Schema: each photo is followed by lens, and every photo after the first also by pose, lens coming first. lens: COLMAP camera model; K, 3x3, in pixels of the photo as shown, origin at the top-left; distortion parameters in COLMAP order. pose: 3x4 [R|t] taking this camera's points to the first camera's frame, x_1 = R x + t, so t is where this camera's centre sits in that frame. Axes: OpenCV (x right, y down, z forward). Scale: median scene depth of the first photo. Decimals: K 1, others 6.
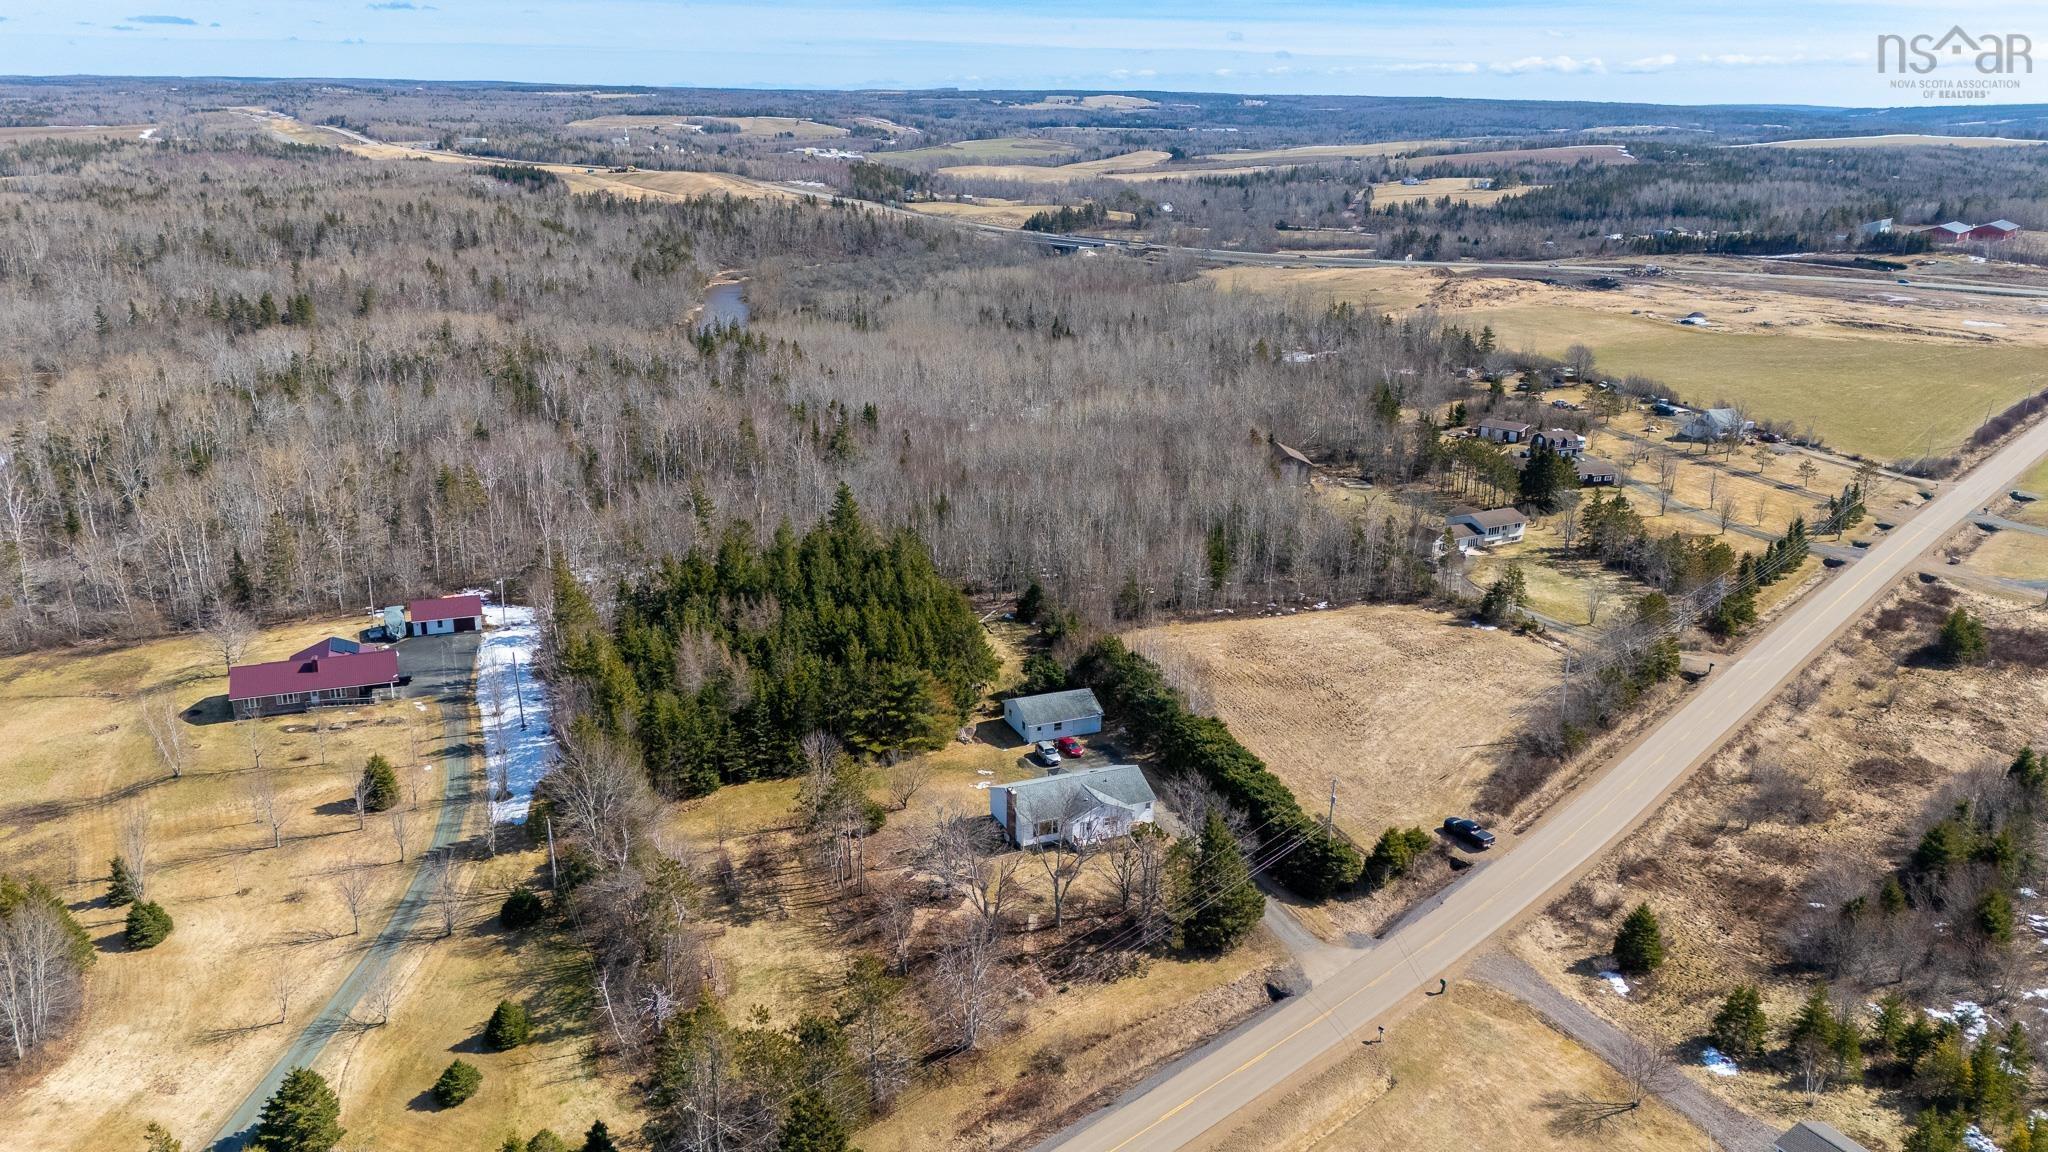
lens RADIAL K [[1497.7, 0, 1030.3], [0, 1497.7, 572.9], [0, 0, 1]] dist [0.071353, -0.062433]
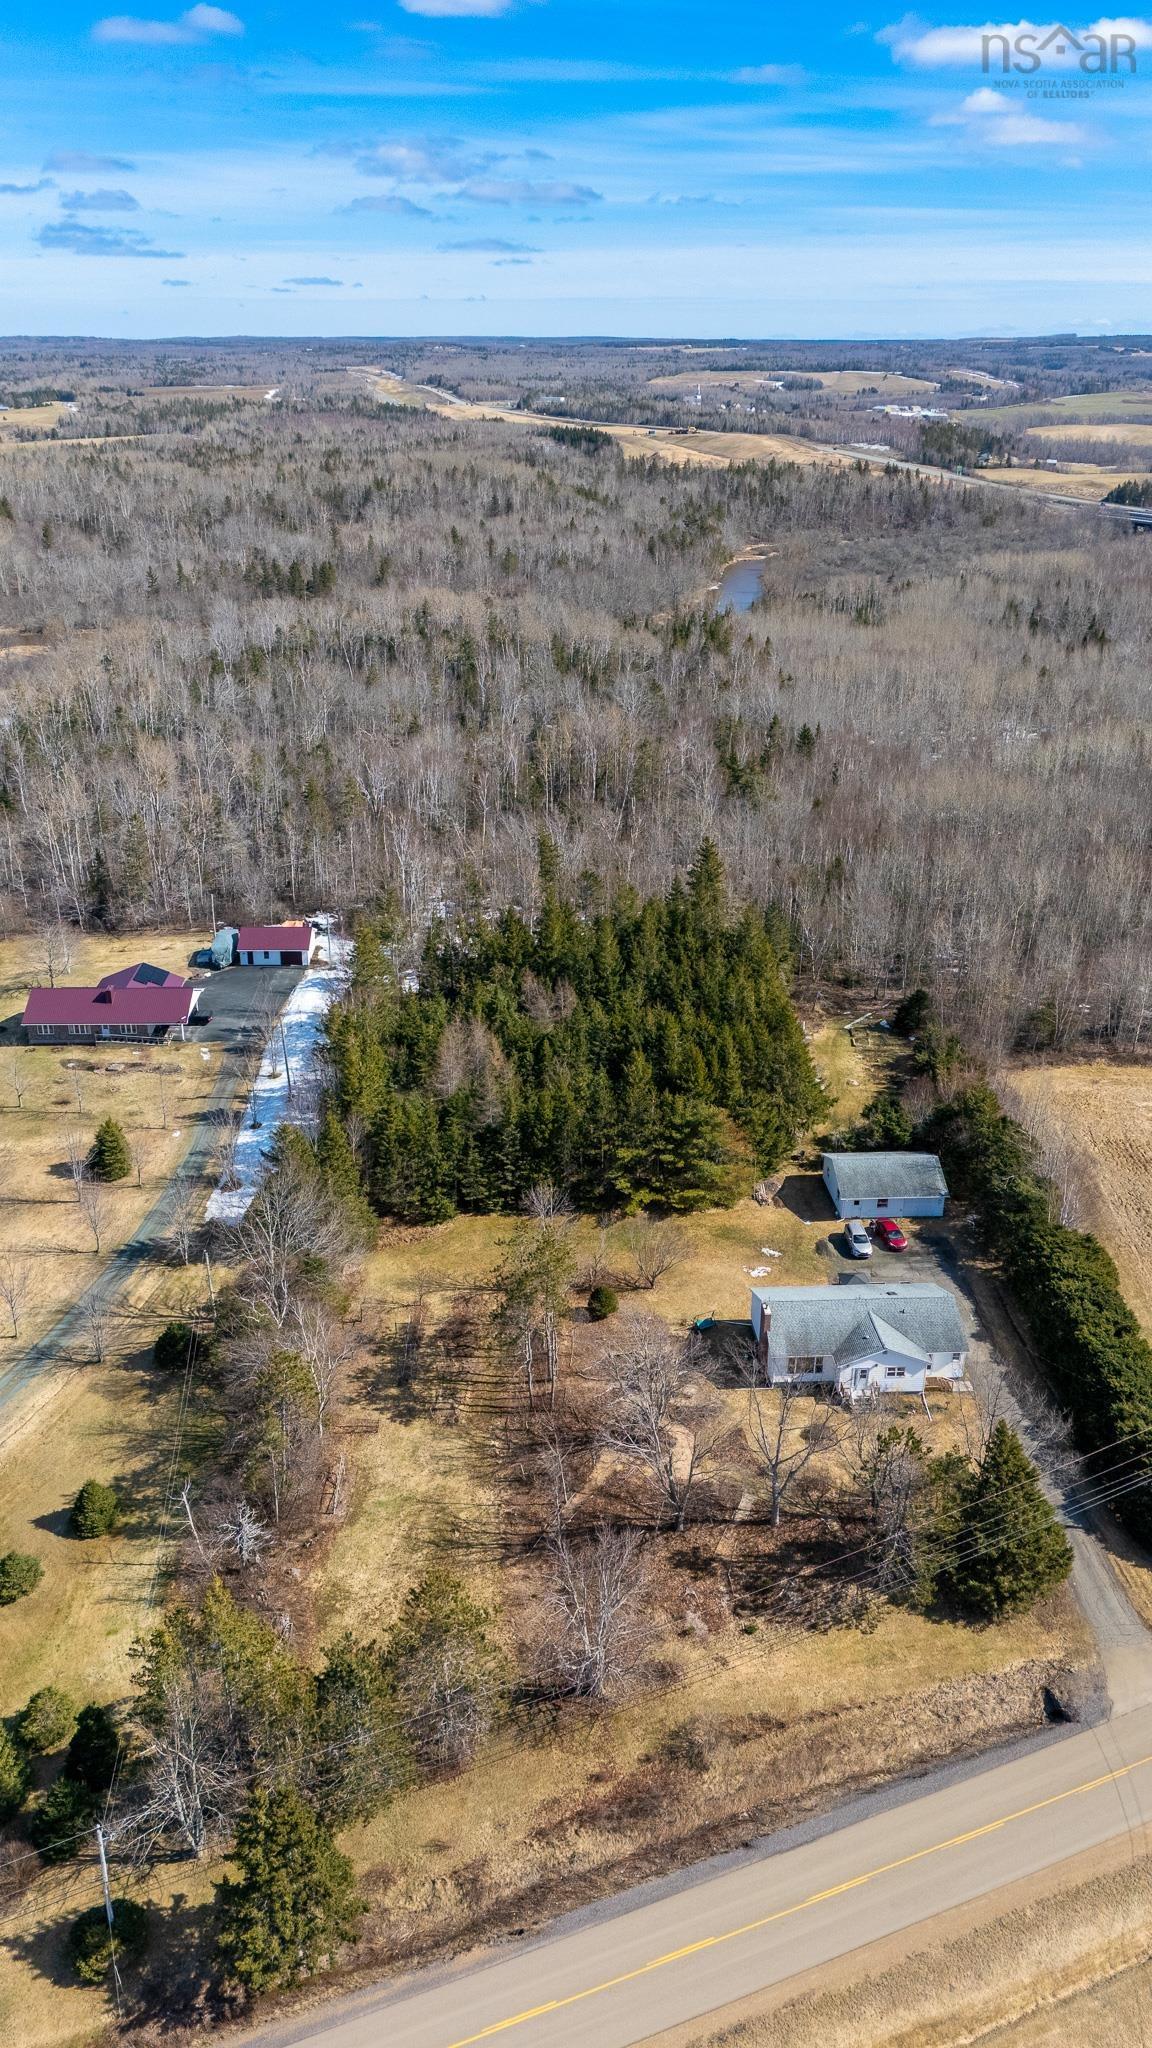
lens RADIAL K [[1497.7, 0, 576.0], [0, 1497.7, 1024.0], [0, 0, 1]] dist [0.071353, -0.062433]
pose [[0.943070, 0.129778, -0.306229, 0.095513], [-0.094236, 0.987263, 0.128184, -0.073803], [0.318964, -0.092029, 0.943288, 0.223708]]
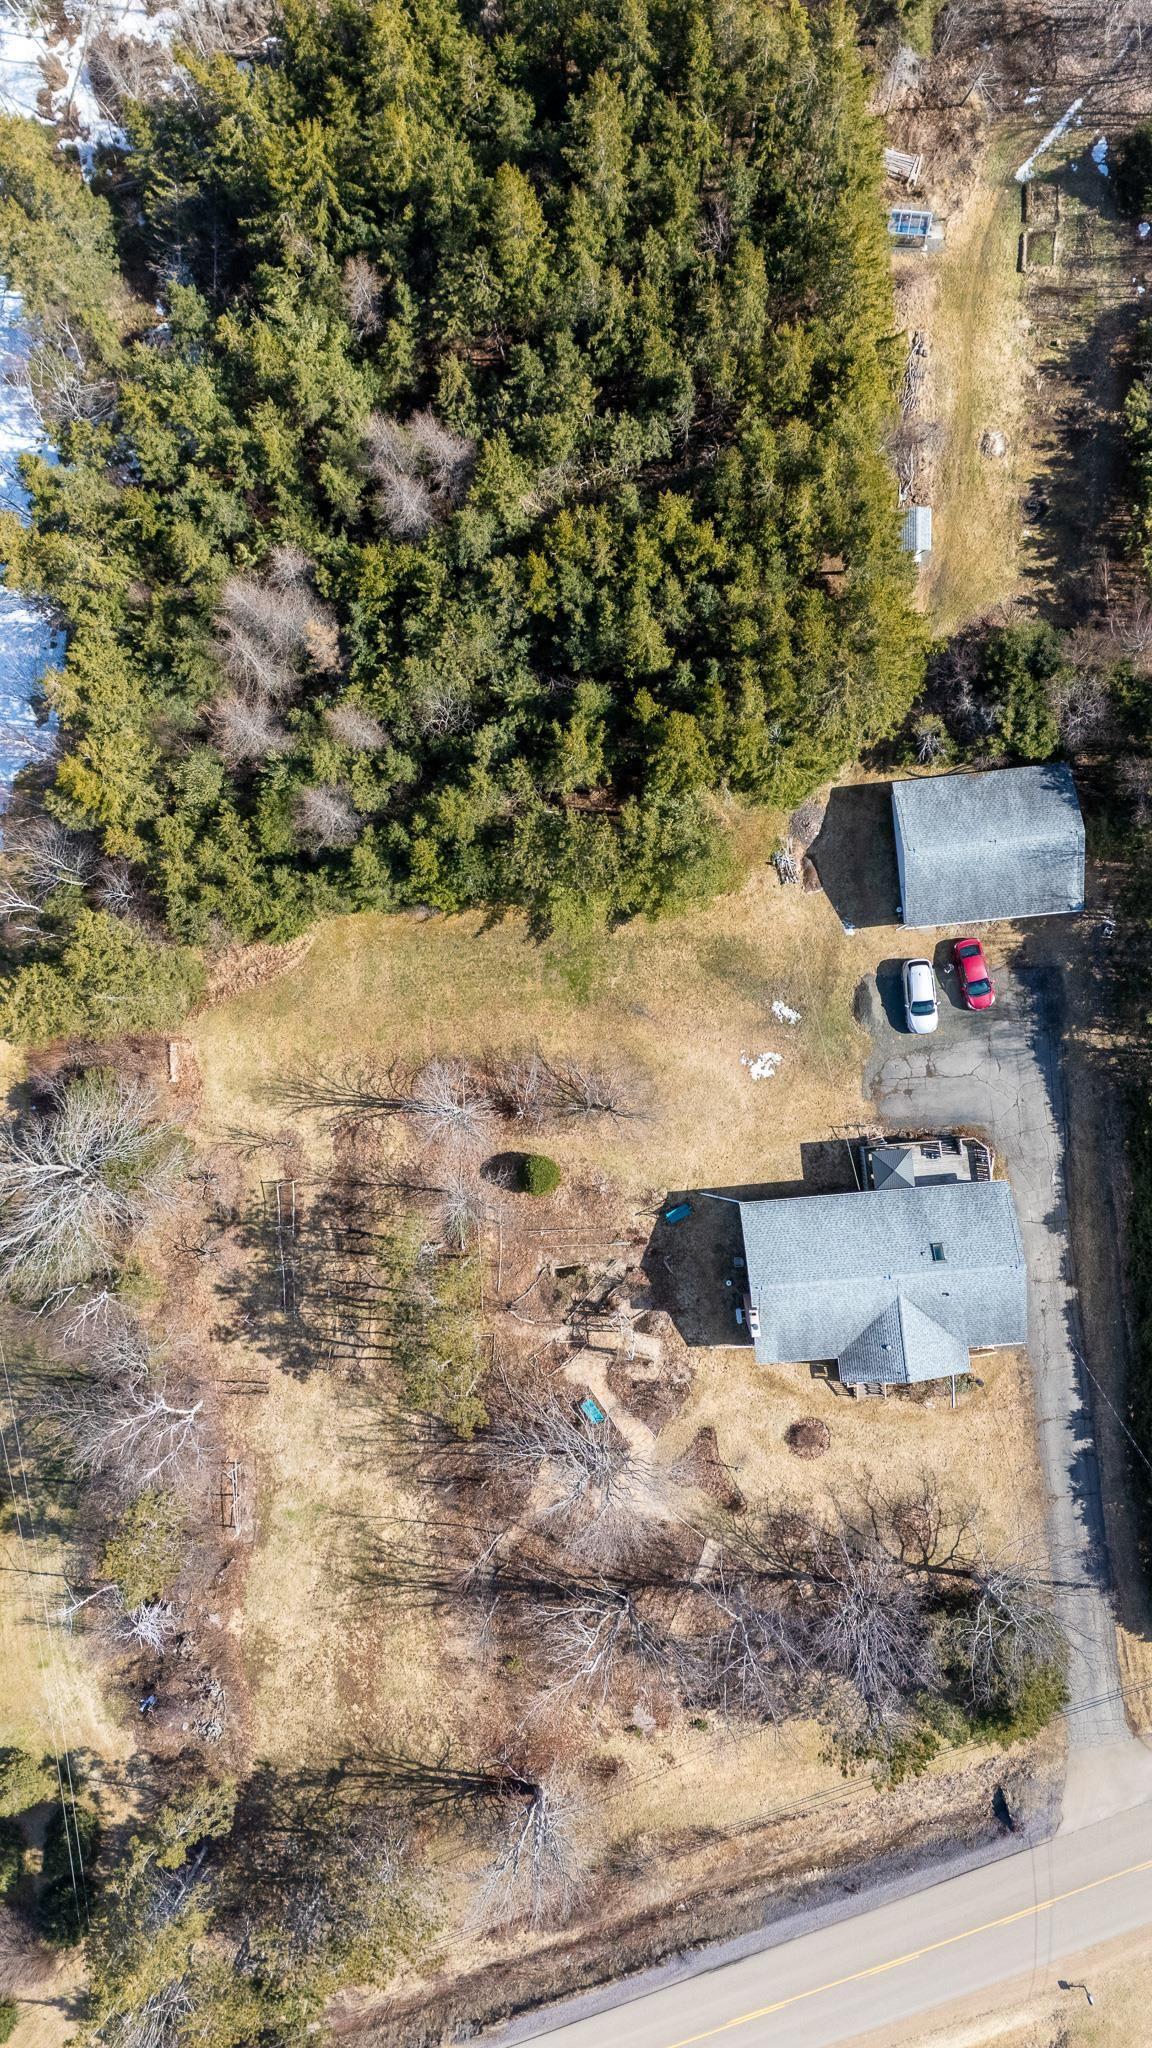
lens RADIAL K [[1497.7, 0, 576.0], [0, 1497.7, 1024.0], [0, 0, 1]] dist [0.071353, -0.062433]
pose [[0.949426, 0.306173, -0.069637, -0.060305], [-0.026752, 0.299850, 0.953611, -0.356736], [0.312851, -0.903520, 0.292876, 0.785124]]
